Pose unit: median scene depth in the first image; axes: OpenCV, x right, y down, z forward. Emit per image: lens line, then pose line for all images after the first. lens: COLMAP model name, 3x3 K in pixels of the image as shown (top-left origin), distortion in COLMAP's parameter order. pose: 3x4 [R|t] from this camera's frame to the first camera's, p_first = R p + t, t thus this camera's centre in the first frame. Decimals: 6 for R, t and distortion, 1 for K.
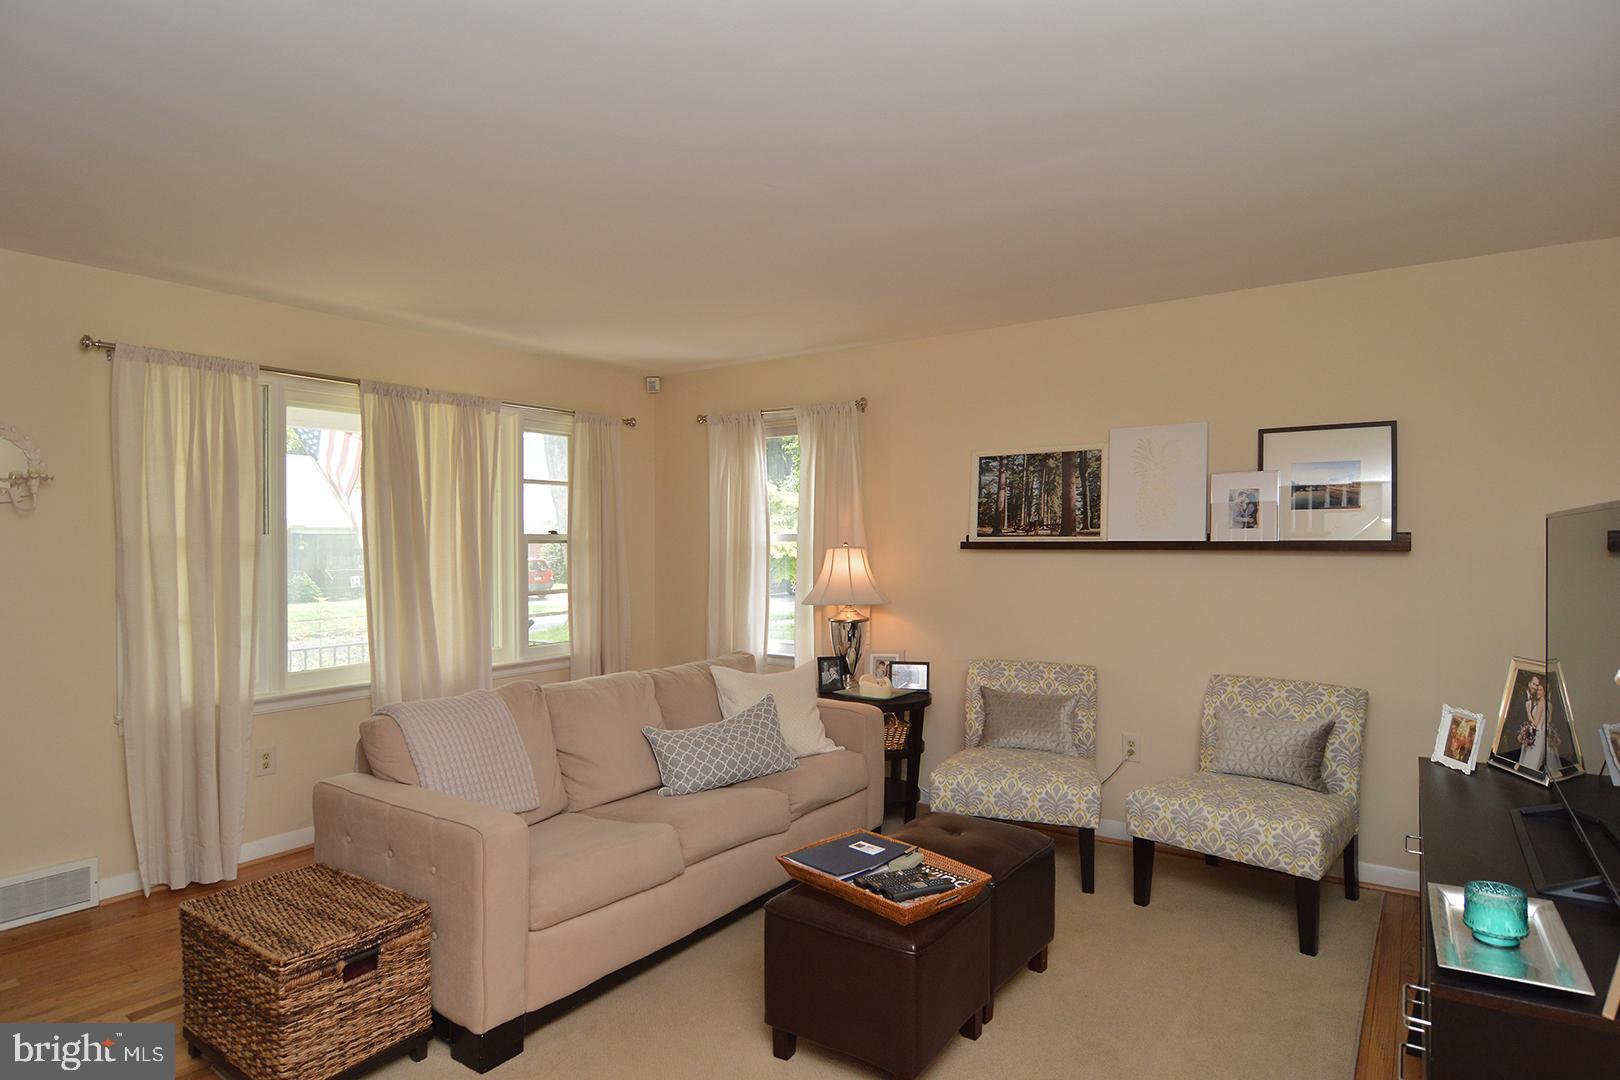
lens RADIAL K [[901.2, 0, 806.7], [0, 901.2, 542.7], [0, 0, 1]] dist [-0.008257, -0.000660]
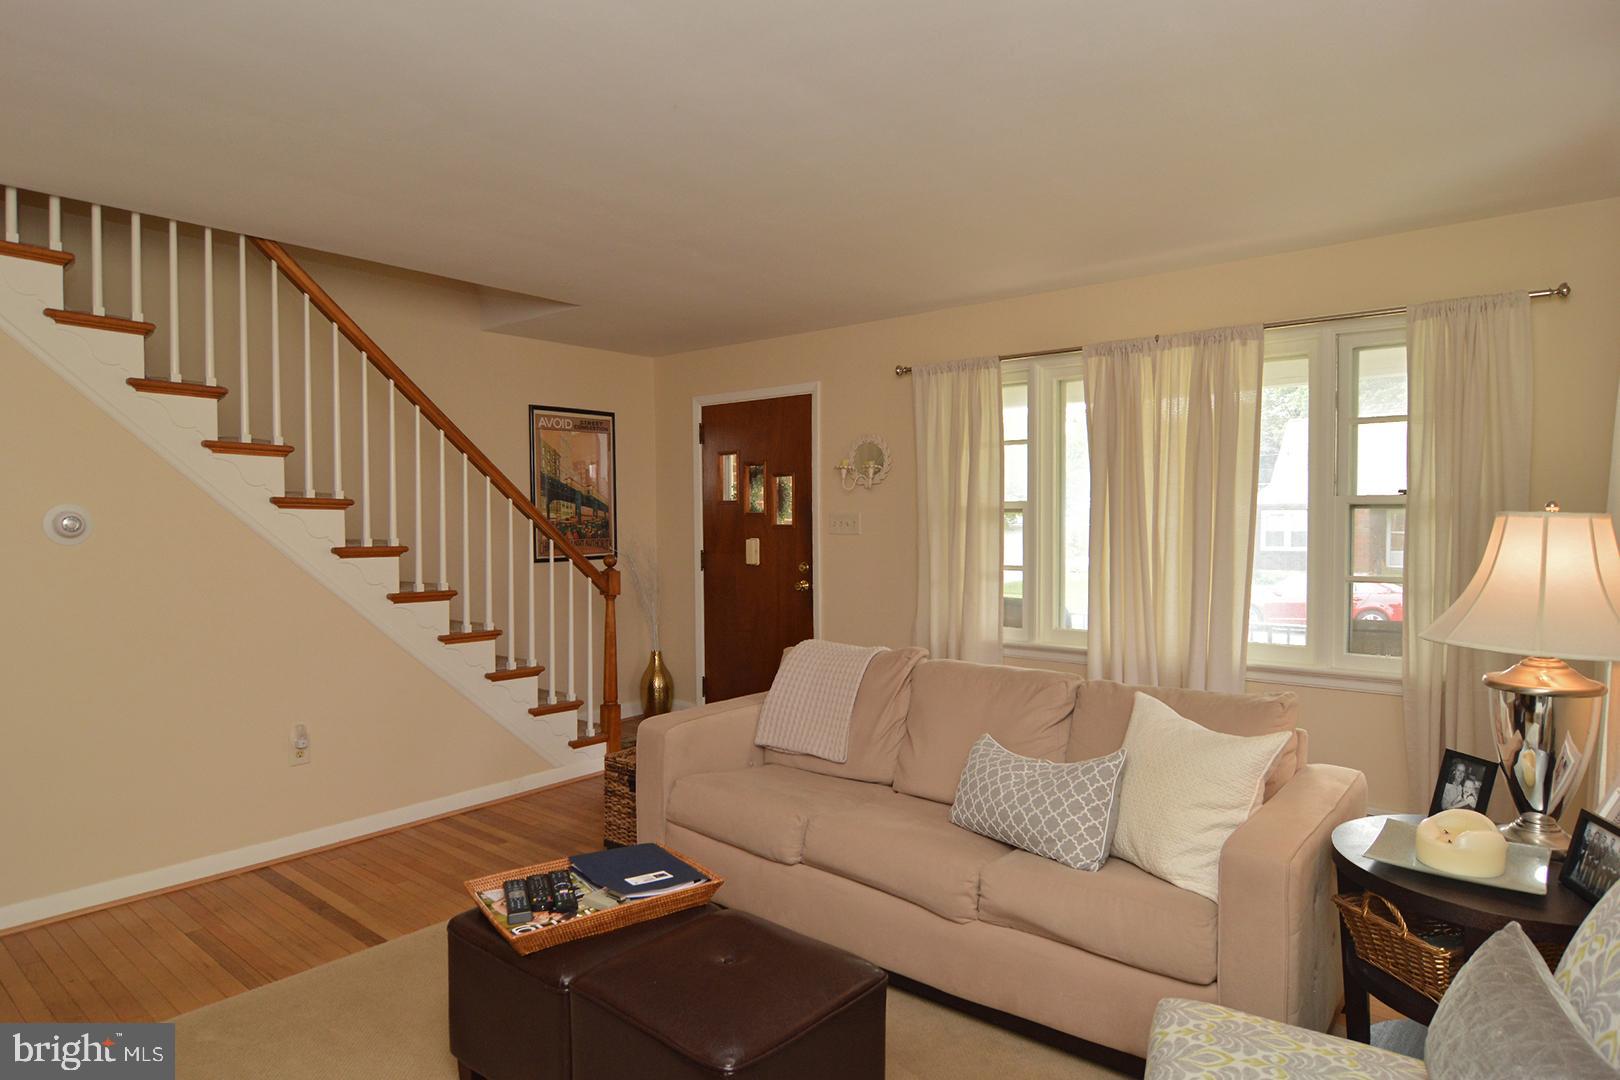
lens RADIAL K [[960.4, 0, 810.6], [0, 960.4, 544.5], [0, 0, 1]] dist [-0.033447, -0.000186]
pose [[-0.071224, 0.040365, -0.996643, 0.575190], [0.008935, 0.999167, 0.039829, -0.004883], [0.997420, -0.006068, -0.071525, 0.746821]]
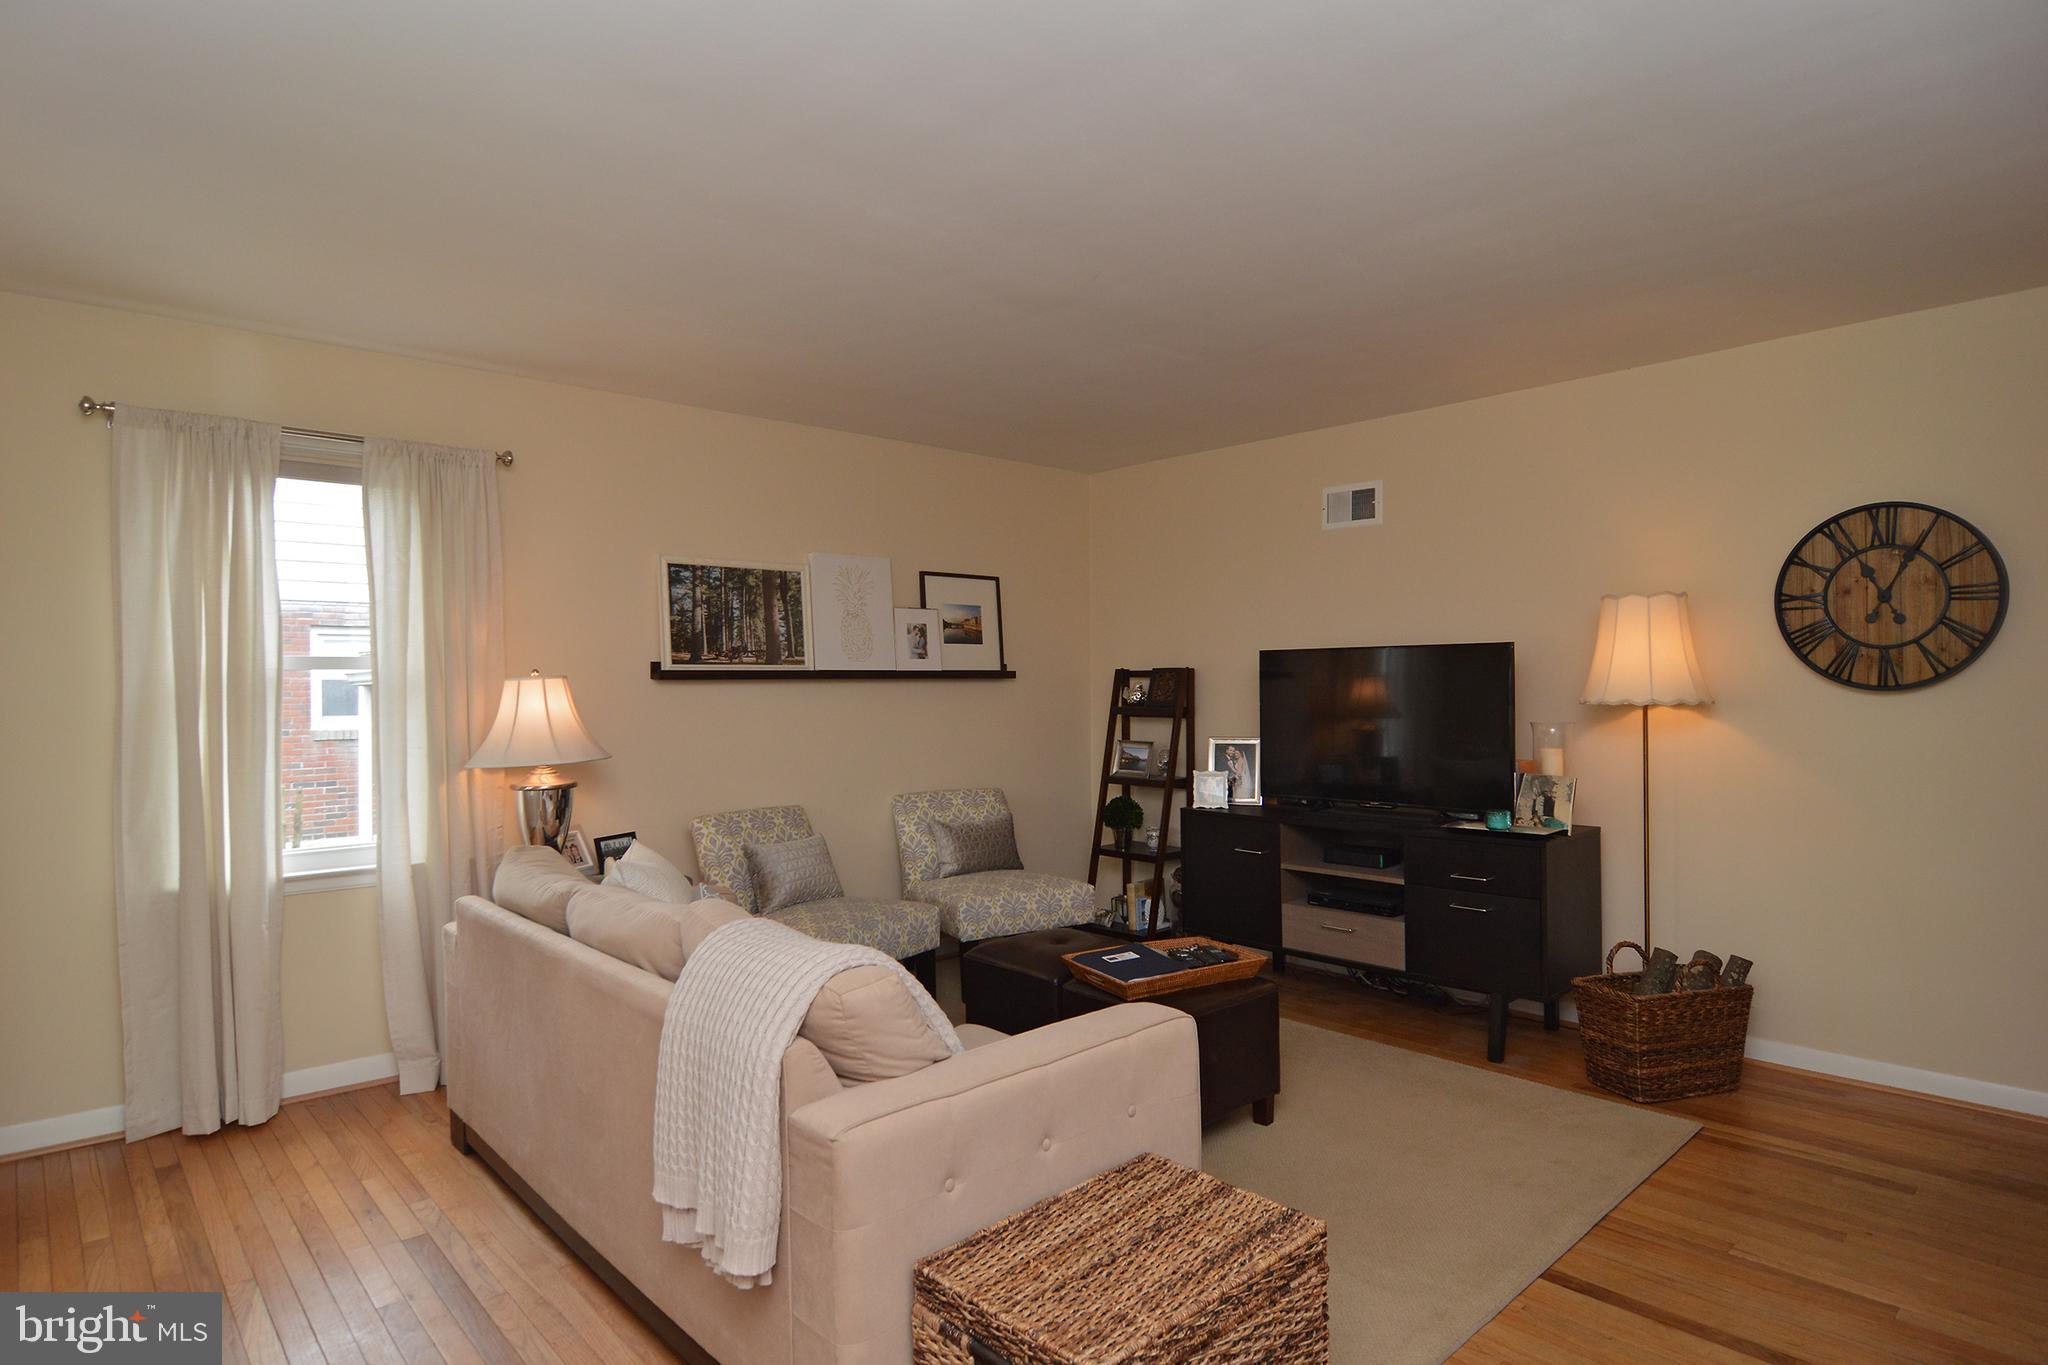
lens RADIAL K [[1139.3, 0, 1016.7], [0, 1139.3, 678.0], [0, 0, 1]] dist [-0.008257, -0.000660]
pose [[0.201242, 0.006220, 0.979522, -0.756012], [0.011997, 0.999889, -0.008814, 0.018810], [-0.979468, 0.013525, 0.201145, 0.522914]]
